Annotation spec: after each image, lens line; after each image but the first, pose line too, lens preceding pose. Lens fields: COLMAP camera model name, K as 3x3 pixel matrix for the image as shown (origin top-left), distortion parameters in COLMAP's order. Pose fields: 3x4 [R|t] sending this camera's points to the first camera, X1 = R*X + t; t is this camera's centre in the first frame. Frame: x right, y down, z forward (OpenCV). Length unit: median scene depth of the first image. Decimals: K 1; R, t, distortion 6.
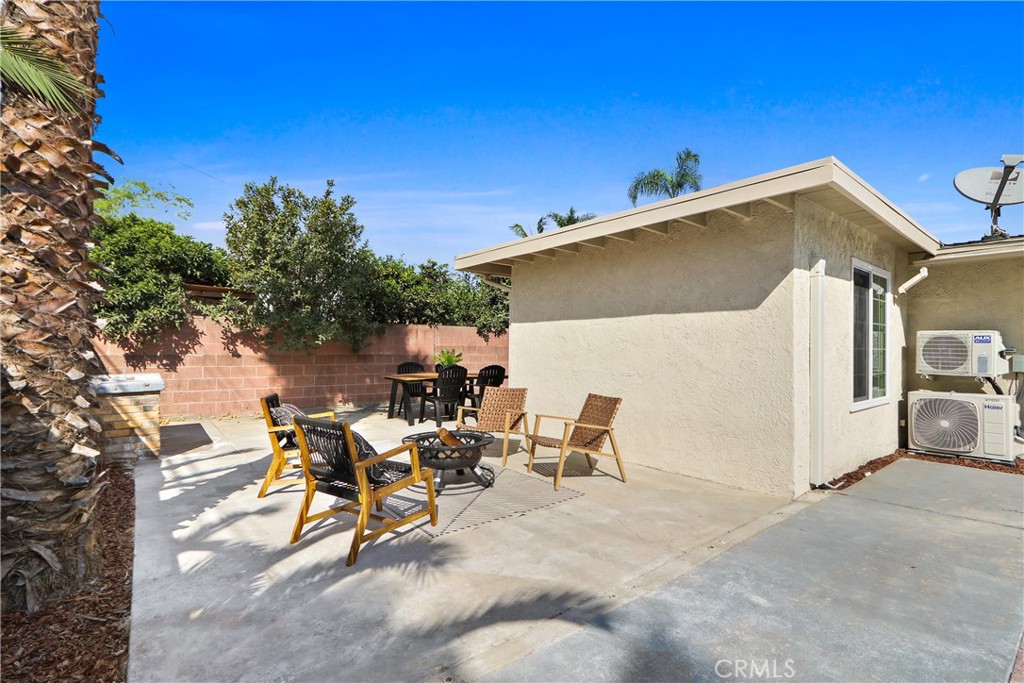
lens RADIAL K [[479.0, 0, 513.1], [0, 479.0, 346.2], [0, 0, 1]] dist [-0.019814, 0.003093]
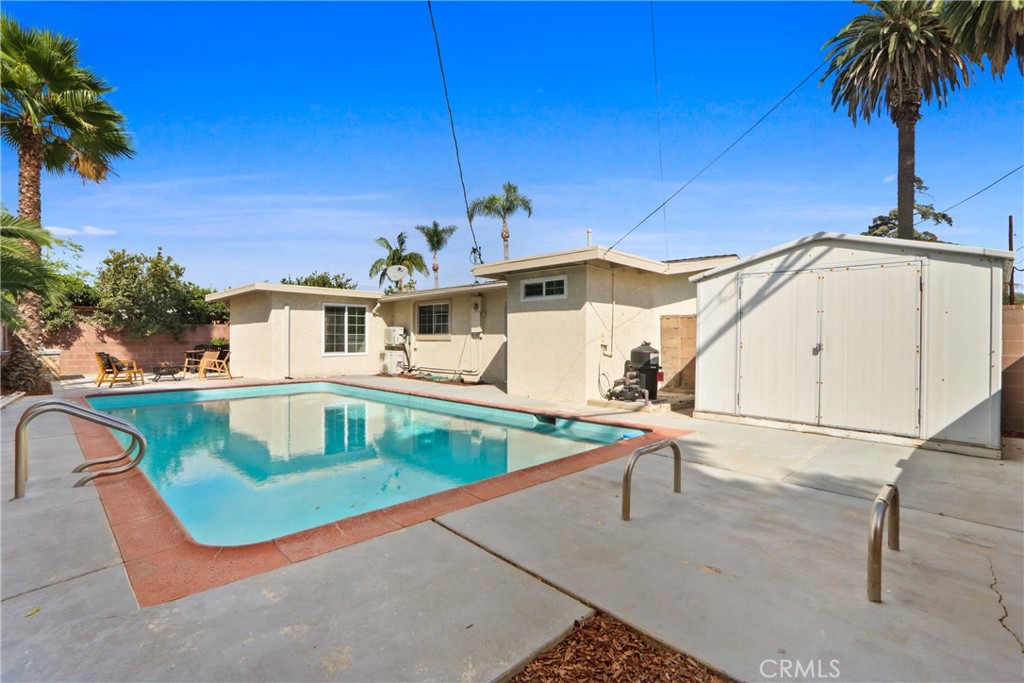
lens RADIAL K [[479.0, 0, 515.2], [0, 479.0, 341.9], [0, 0, 1]] dist [-0.019814, 0.003093]
pose [[0.992419, -0.011893, 0.122322, 0.877651], [0.010774, 0.999894, 0.009799, 0.018969], [-0.122426, -0.008407, 0.992442, -1.157657]]
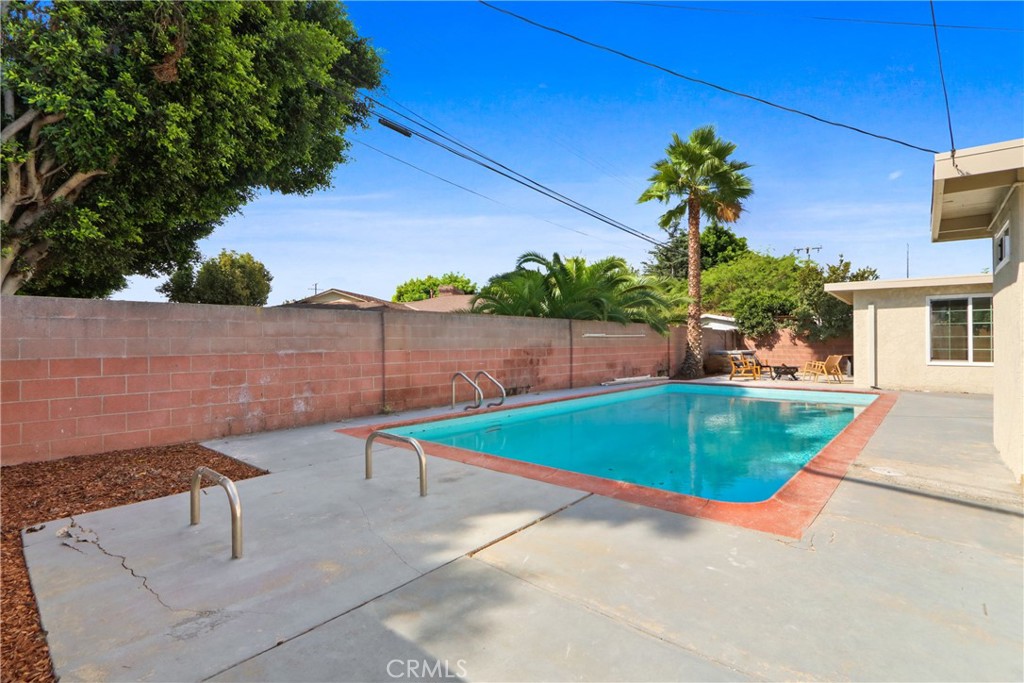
lens RADIAL K [[479.0, 0, 515.1], [0, 479.0, 338.4], [0, 0, 1]] dist [-0.019814, 0.003093]
pose [[0.181404, -0.018293, -0.983238, 1.477833], [0.004297, 0.999832, -0.017809, 0.024309], [0.983399, -0.000995, 0.181452, -0.773431]]
